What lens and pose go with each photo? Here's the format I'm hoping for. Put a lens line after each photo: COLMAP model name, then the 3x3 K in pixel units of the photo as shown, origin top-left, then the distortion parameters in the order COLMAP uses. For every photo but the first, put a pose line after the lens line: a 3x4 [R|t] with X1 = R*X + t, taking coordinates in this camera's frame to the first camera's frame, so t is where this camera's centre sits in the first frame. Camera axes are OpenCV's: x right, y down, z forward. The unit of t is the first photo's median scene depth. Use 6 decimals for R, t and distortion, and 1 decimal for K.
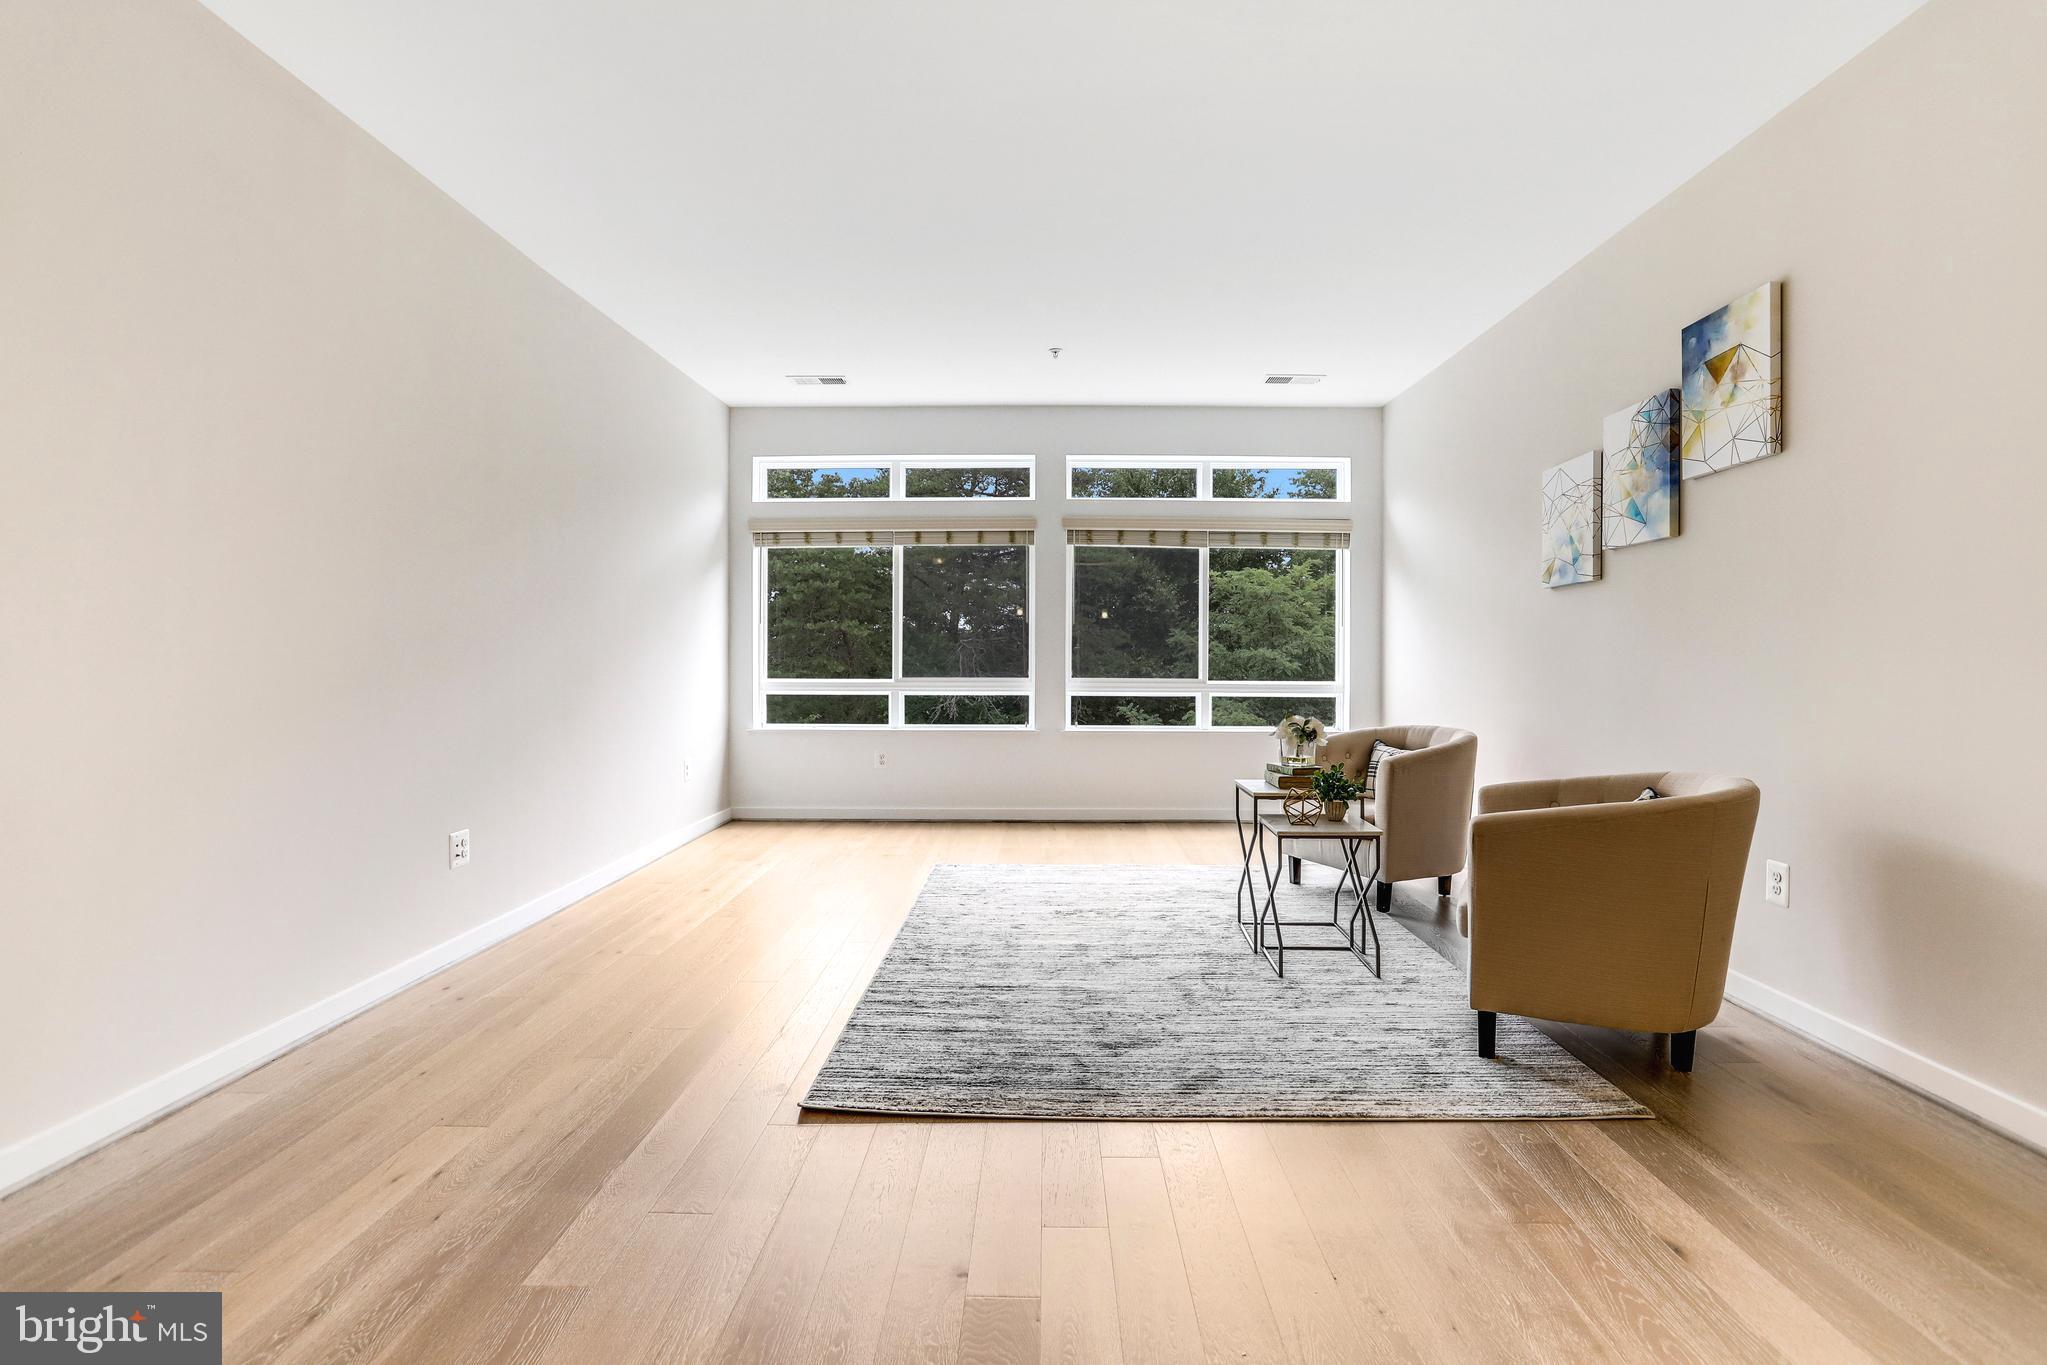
lens RADIAL K [[993.0, 0, 1019.0], [0, 993.0, 674.2], [0, 0, 1]] dist [-0.053305, 0.029933]
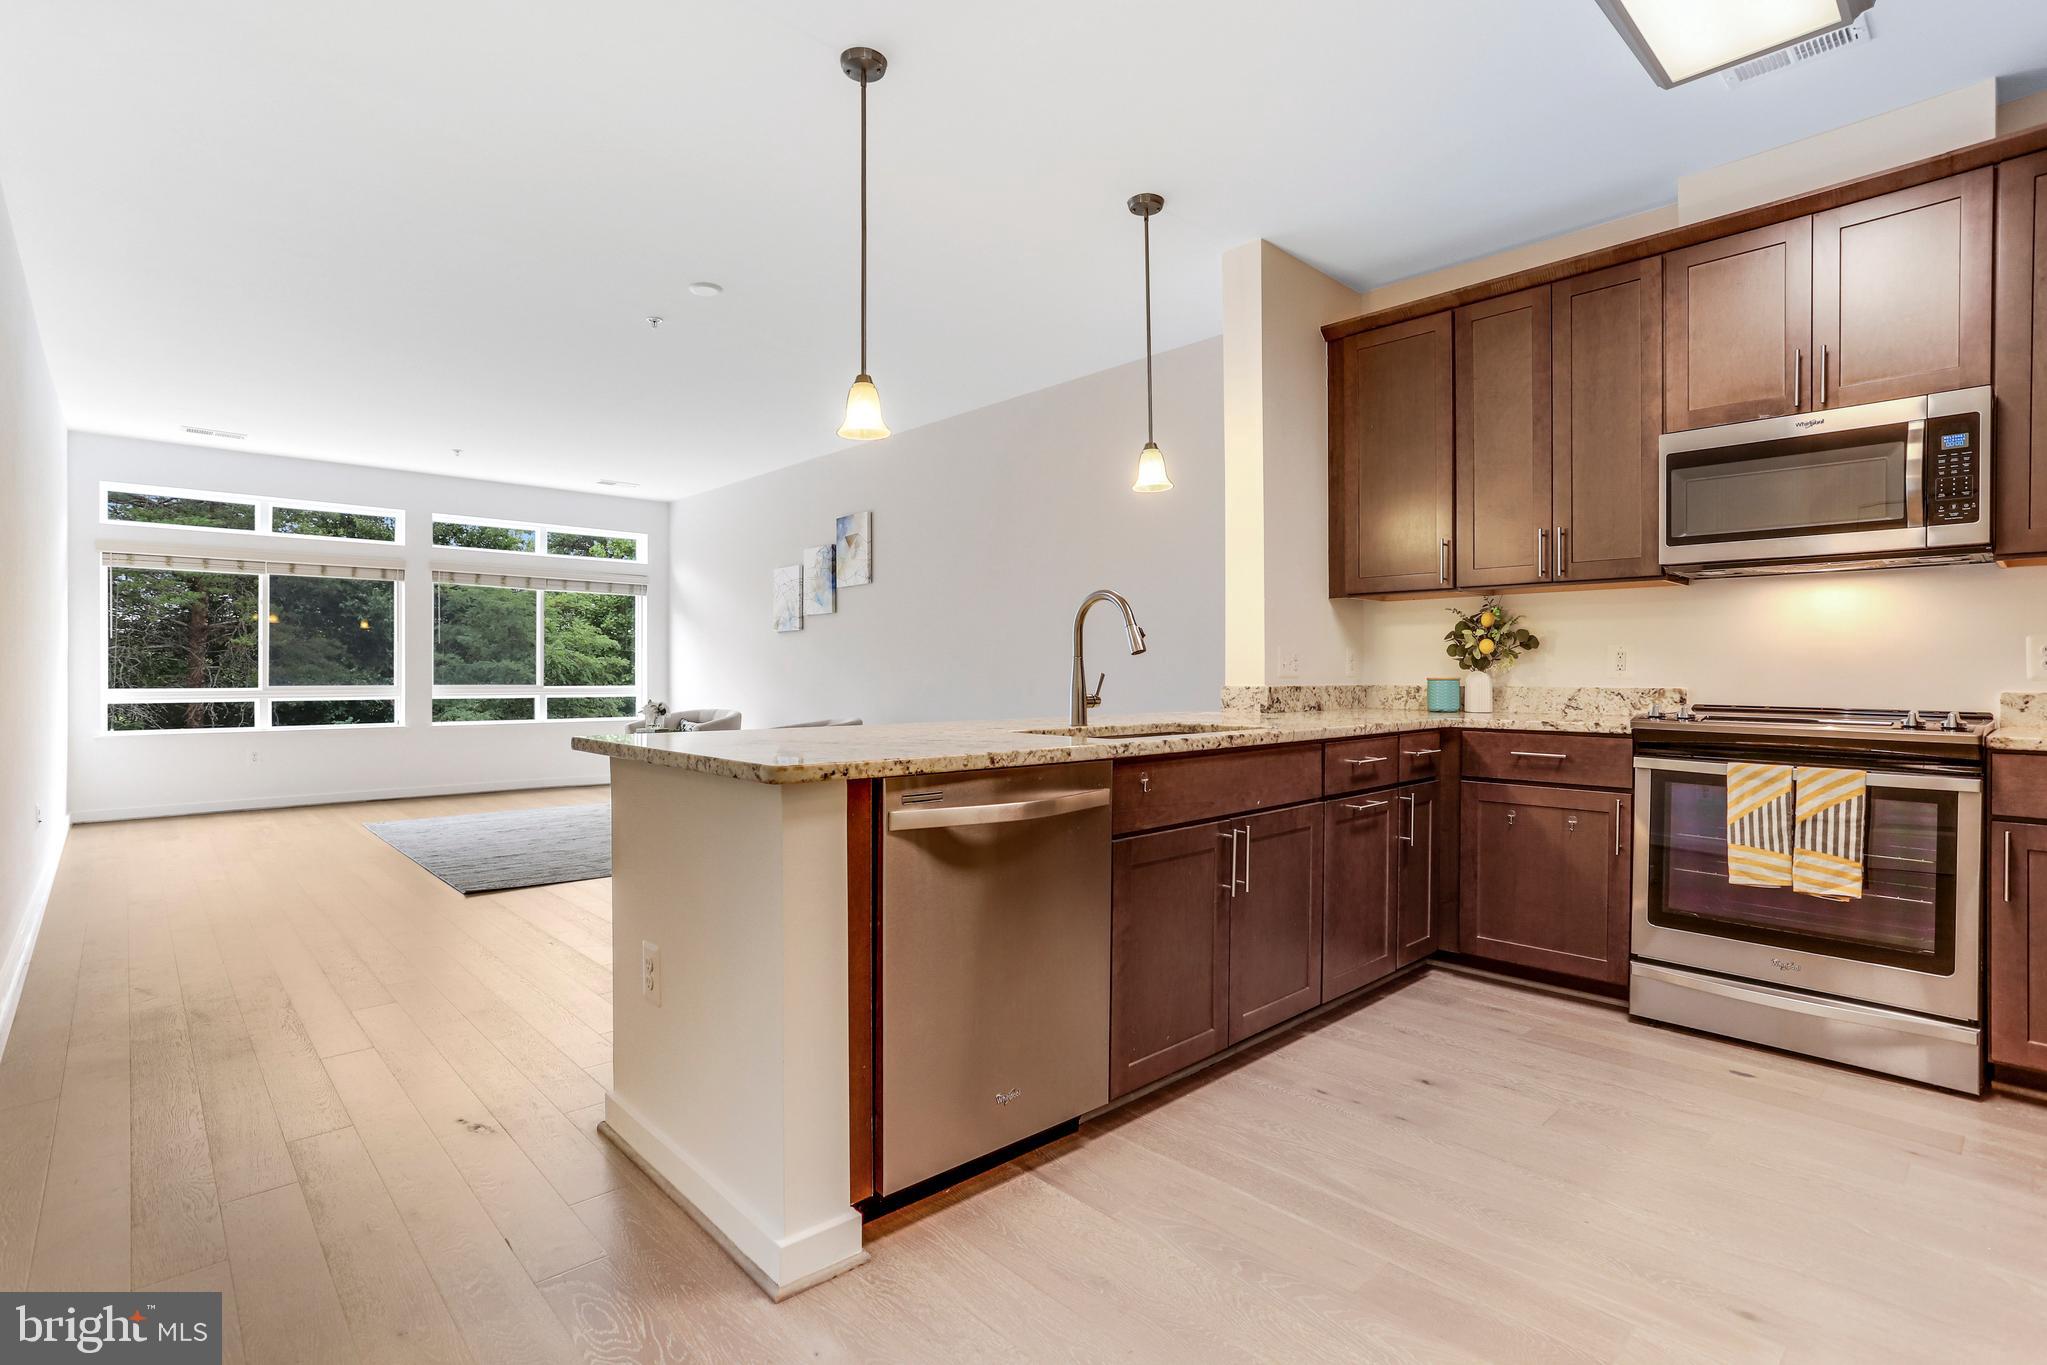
lens RADIAL K [[993.0, 0, 1030.0], [0, 993.0, 673.3], [0, 0, 1]] dist [-0.053305, 0.029933]
pose [[0.712029, -0.002943, 0.702143, -0.451581], [0.011720, 0.999902, -0.007694, 0.011781], [-0.702052, 0.013708, 0.711994, -0.698272]]
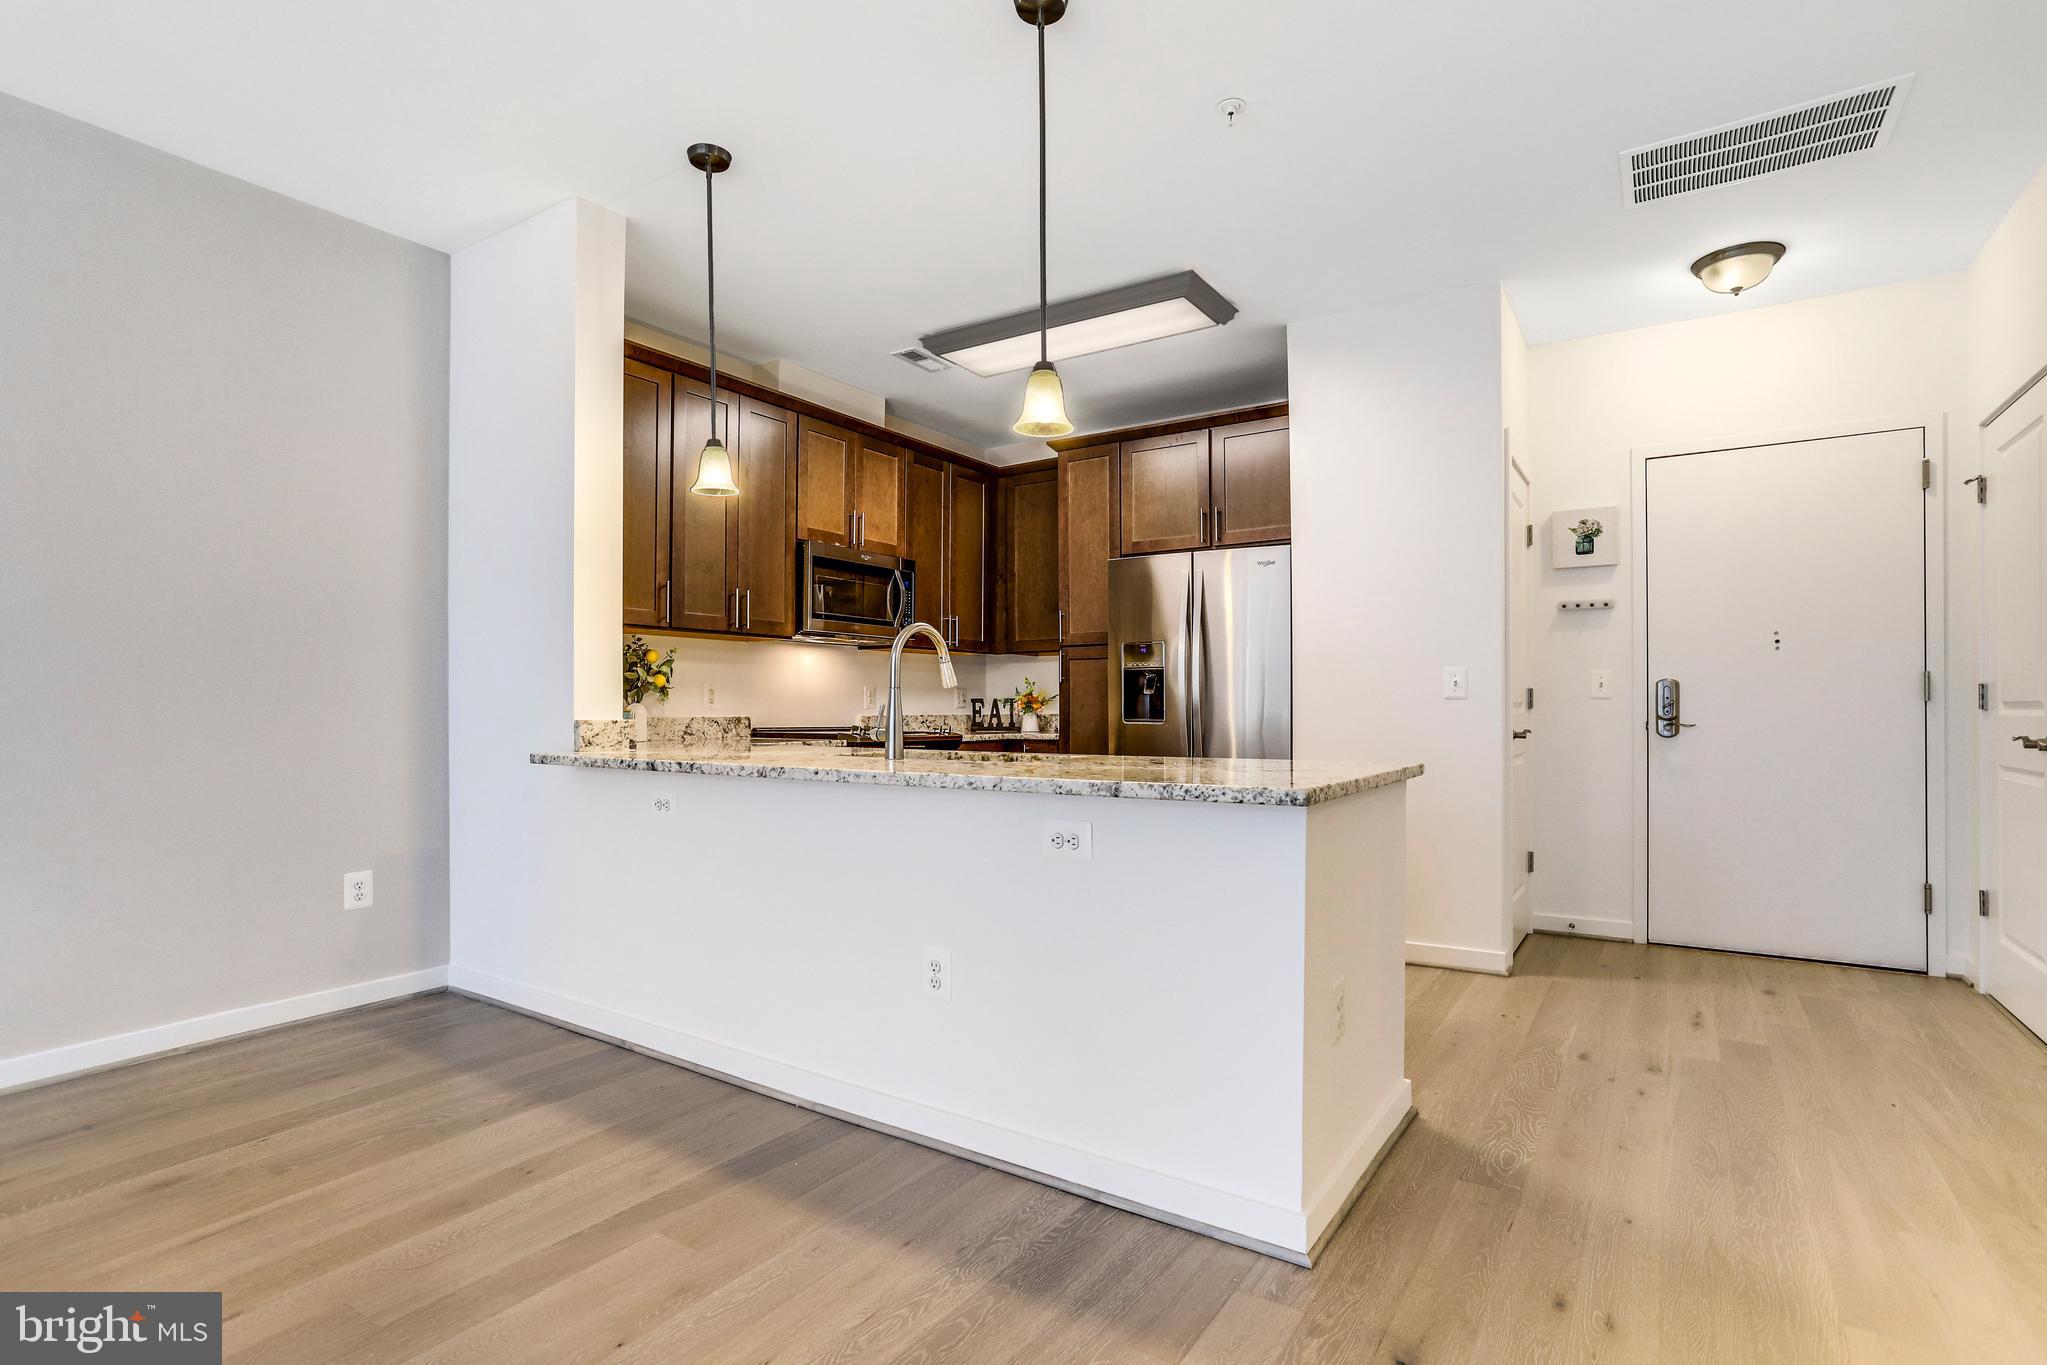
lens RADIAL K [[993.0, 0, 1016.9], [0, 993.0, 699.7], [0, 0, 1]] dist [-0.053305, 0.029933]
pose [[-0.837199, 0.002027, 0.546895, -0.372769], [0.006495, 0.999959, 0.006236, -0.000069], [-0.546860, 0.008773, -0.837178, 0.286724]]
